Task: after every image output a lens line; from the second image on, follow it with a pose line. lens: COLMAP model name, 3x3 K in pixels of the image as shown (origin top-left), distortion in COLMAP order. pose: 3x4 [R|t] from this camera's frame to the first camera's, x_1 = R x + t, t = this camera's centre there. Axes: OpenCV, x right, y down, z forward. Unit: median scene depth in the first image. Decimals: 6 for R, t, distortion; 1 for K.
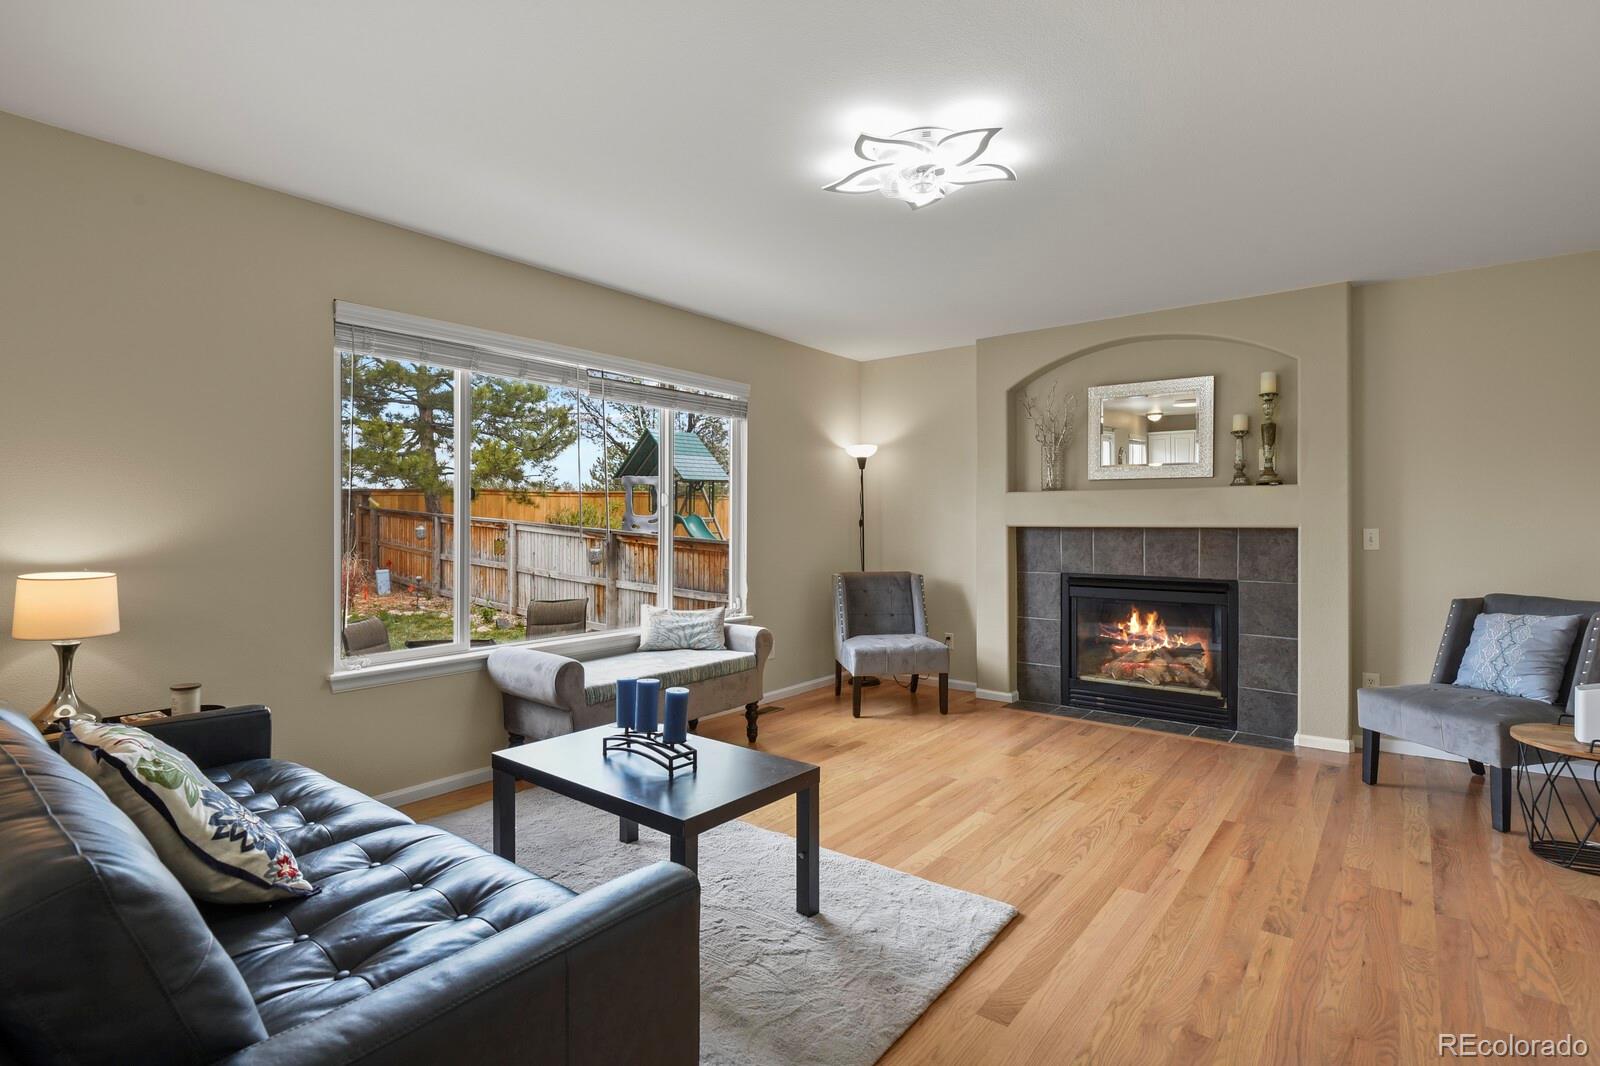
lens RADIAL K [[778.0, 0, 810.8], [0, 778.0, 520.5], [0, 0, 1]] dist [0.002231, 0.000145]
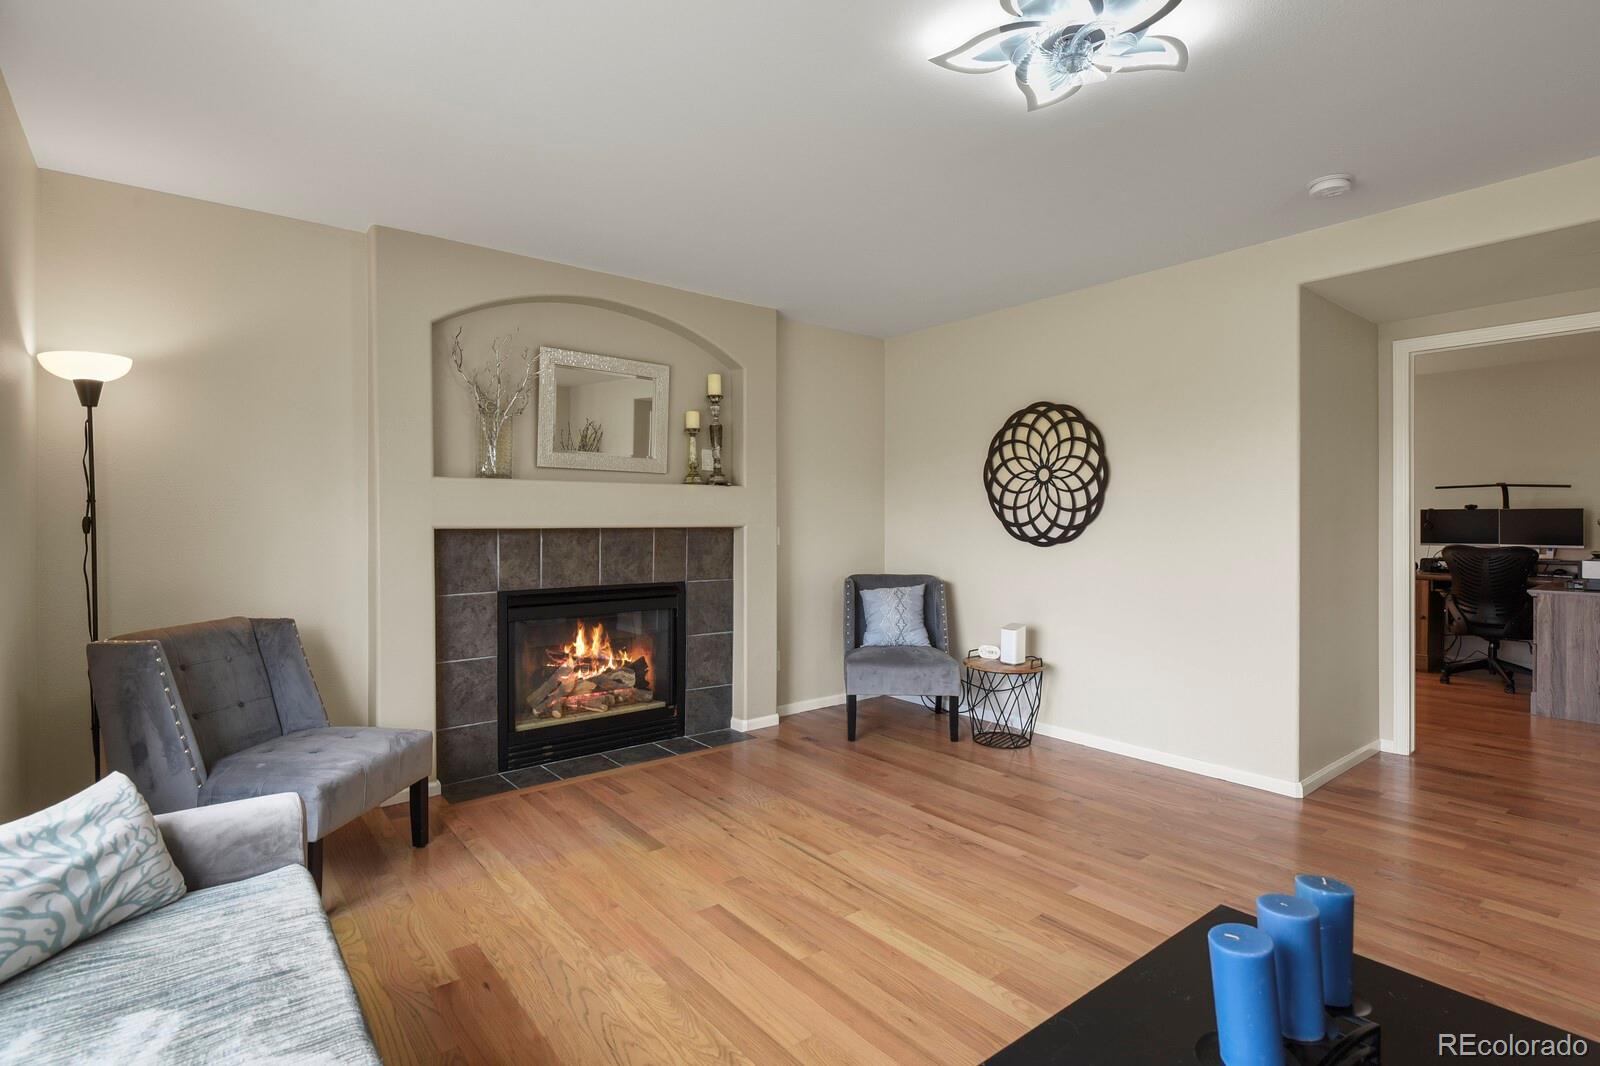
lens RADIAL K [[776.9, 0, 808.7], [0, 776.9, 524.7], [0, 0, 1]] dist [0.000232, -0.005791]
pose [[0.231316, -0.004318, 0.972869, -0.355941], [-0.001125, 0.999988, 0.004706, 0.001155], [-0.972878, -0.002183, 0.231309, 0.615883]]
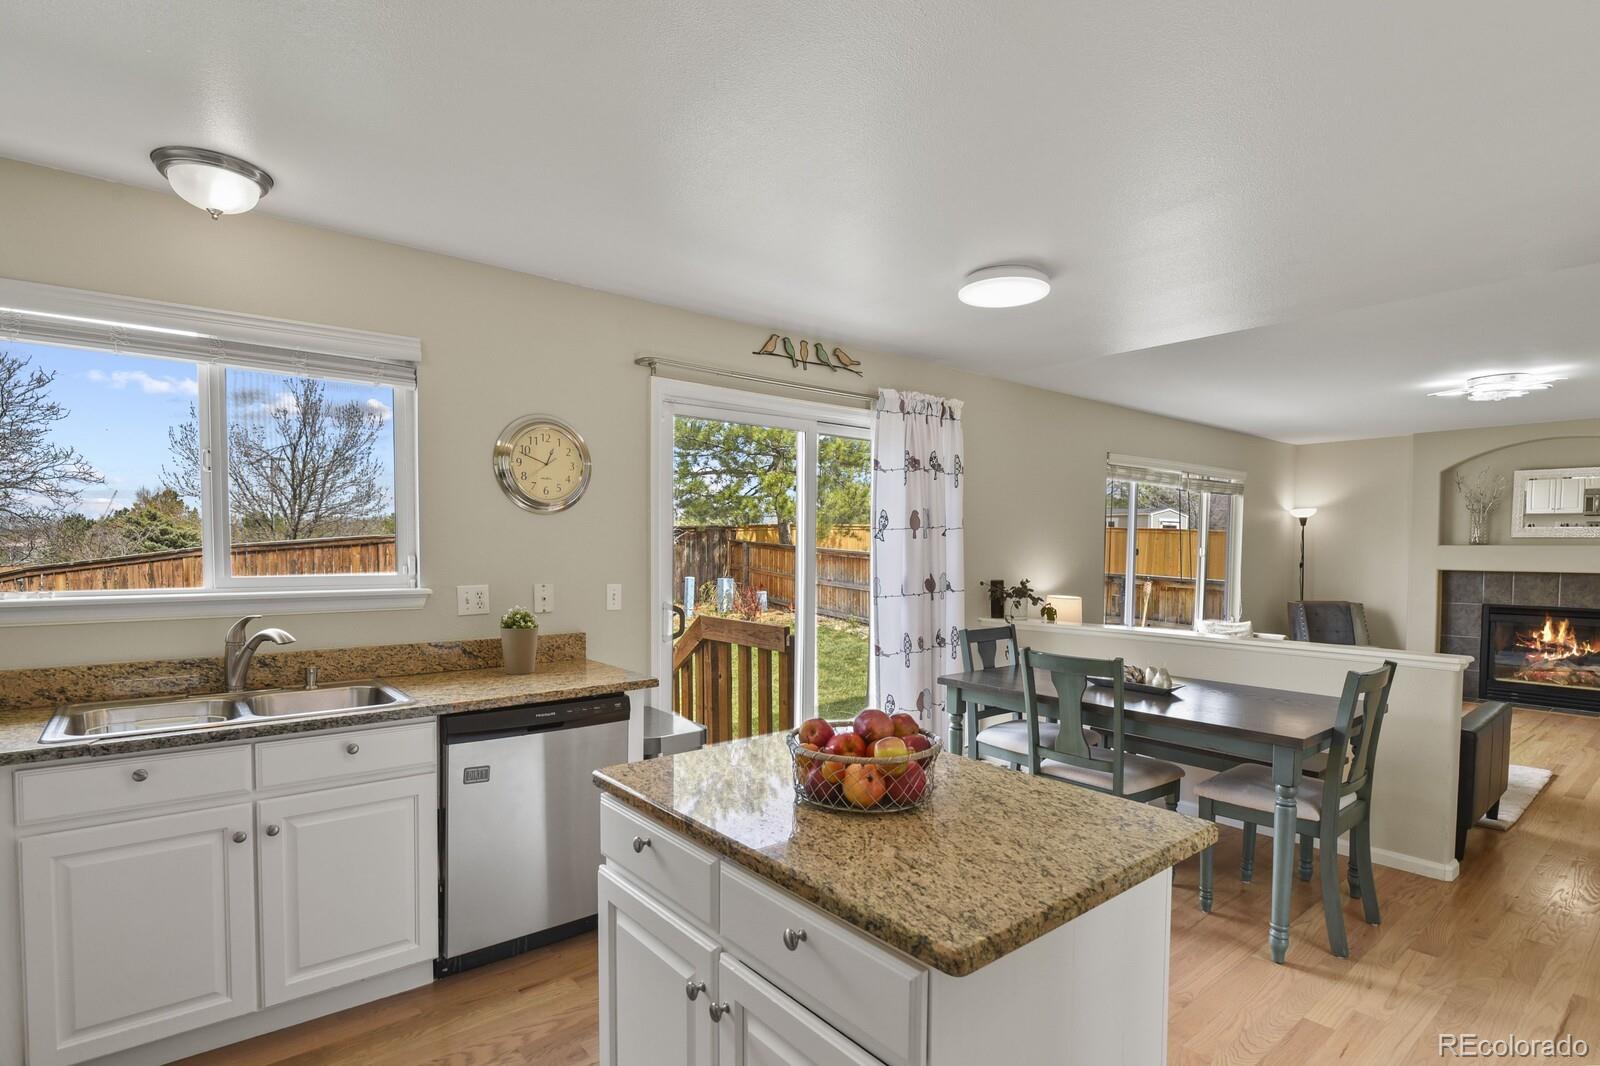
lens RADIAL K [[794.3, 0, 816.0], [0, 794.3, 579.8], [0, 0, 1]] dist [0.001975, -0.006686]
pose [[0.976138, 0.012404, -0.216796, -0.598143], [-0.002668, 0.998977, 0.045143, -0.040774], [0.217134, -0.043488, 0.975173, -0.712828]]
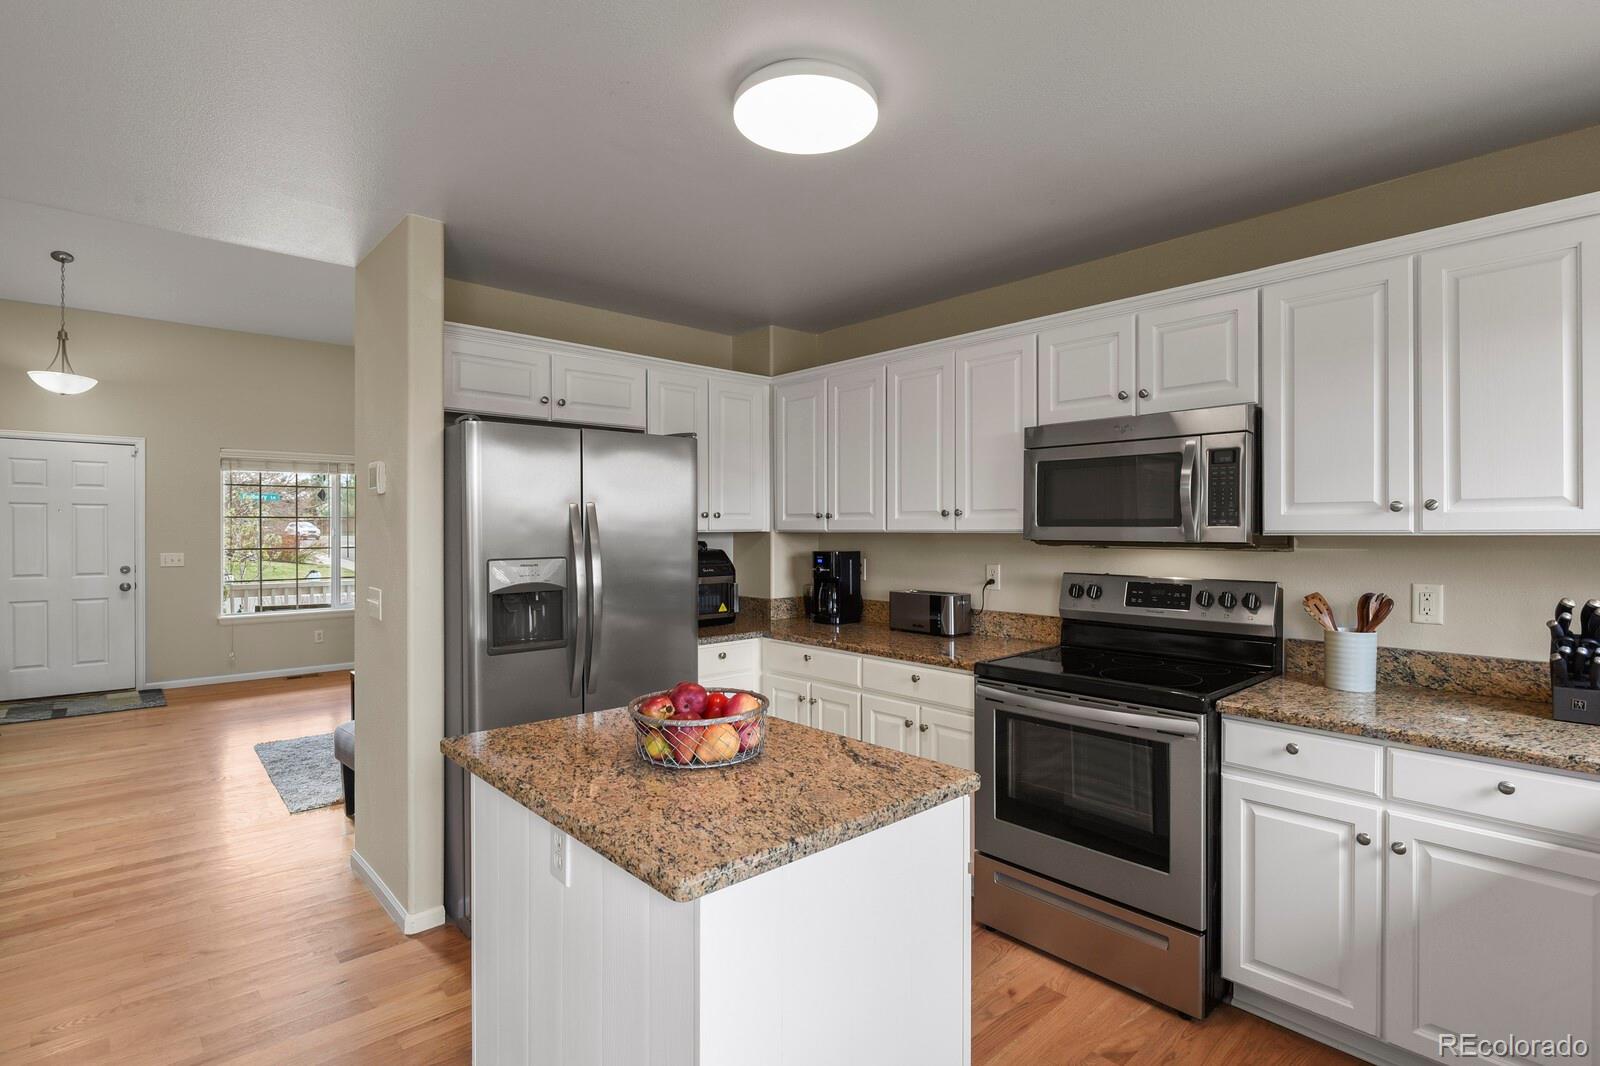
lens RADIAL K [[776.8, 0, 811.3], [0, 776.8, 530.3], [0, 0, 1]] dist [-0.003898, -0.001993]
pose [[-0.985476, -0.001918, 0.169806, -0.764119], [-0.002105, 0.999997, -0.000920, -0.039862], [-0.169804, -0.001265, -0.985477, -0.032807]]
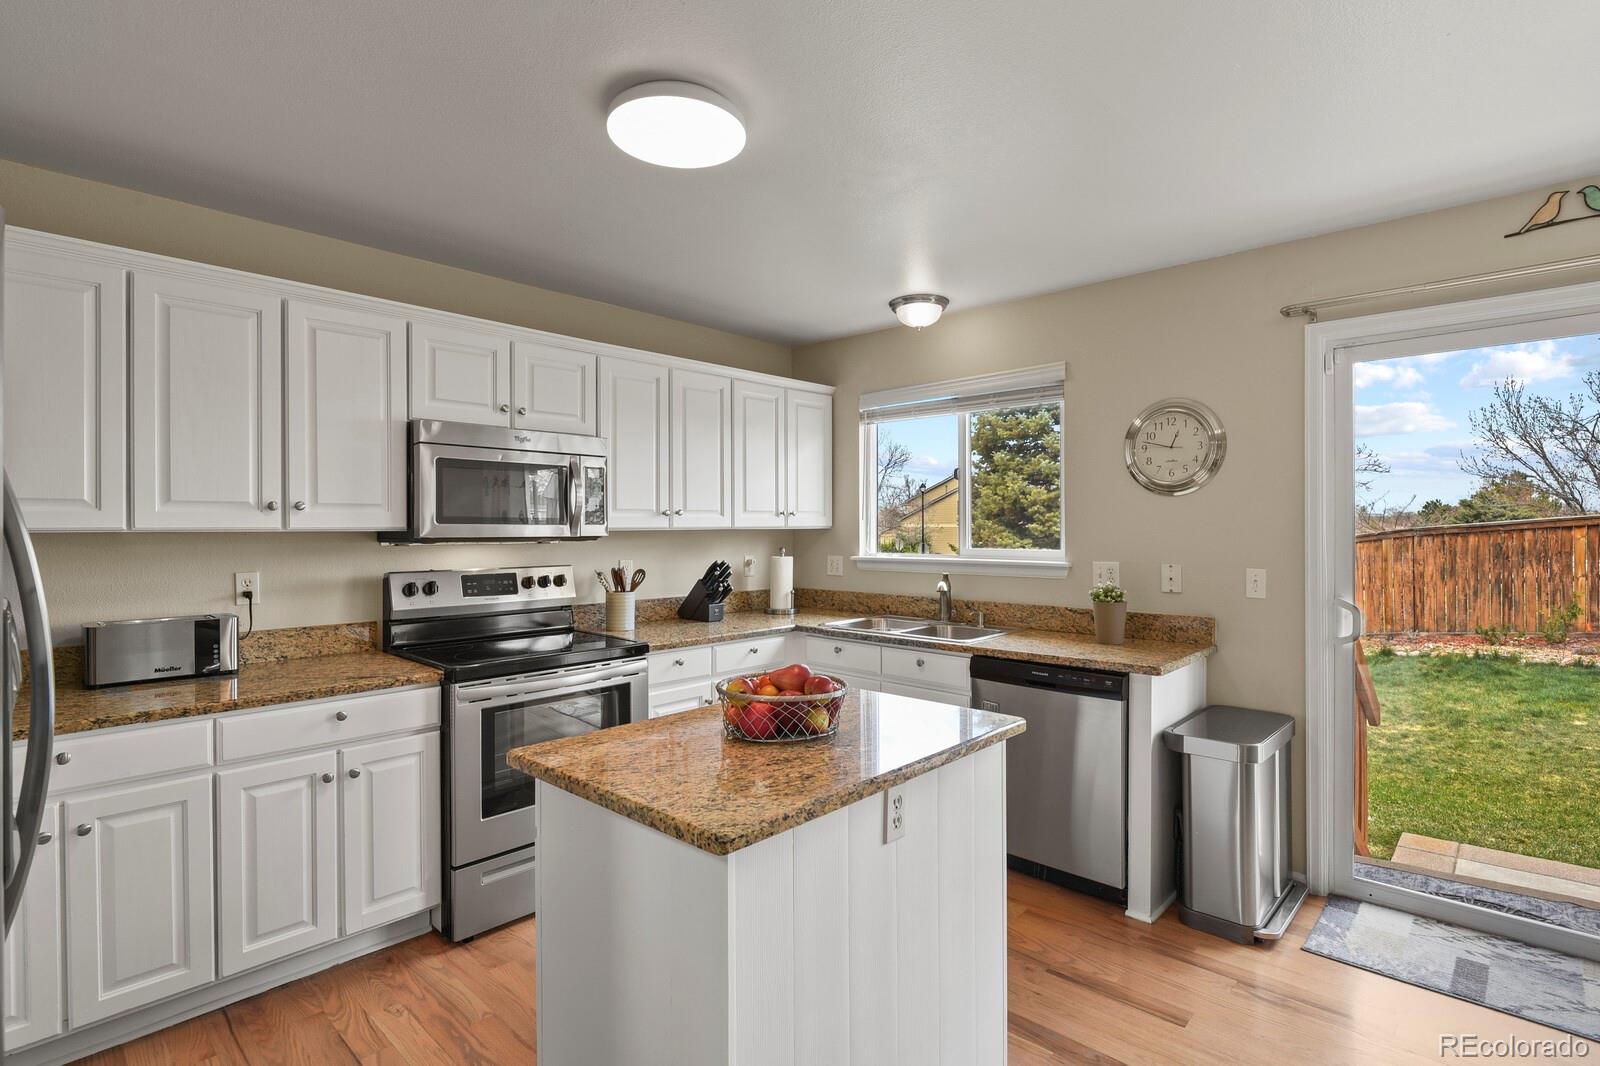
lens RADIAL K [[776.8, 0, 811.3], [0, 776.8, 530.3], [0, 0, 1]] dist [-0.003898, -0.001993]
pose [[-0.089924, 0.002962, -0.995944, -0.254856], [0.005310, 0.999983, 0.002495, -0.038861], [0.995934, -0.005064, -0.089938, -0.333156]]
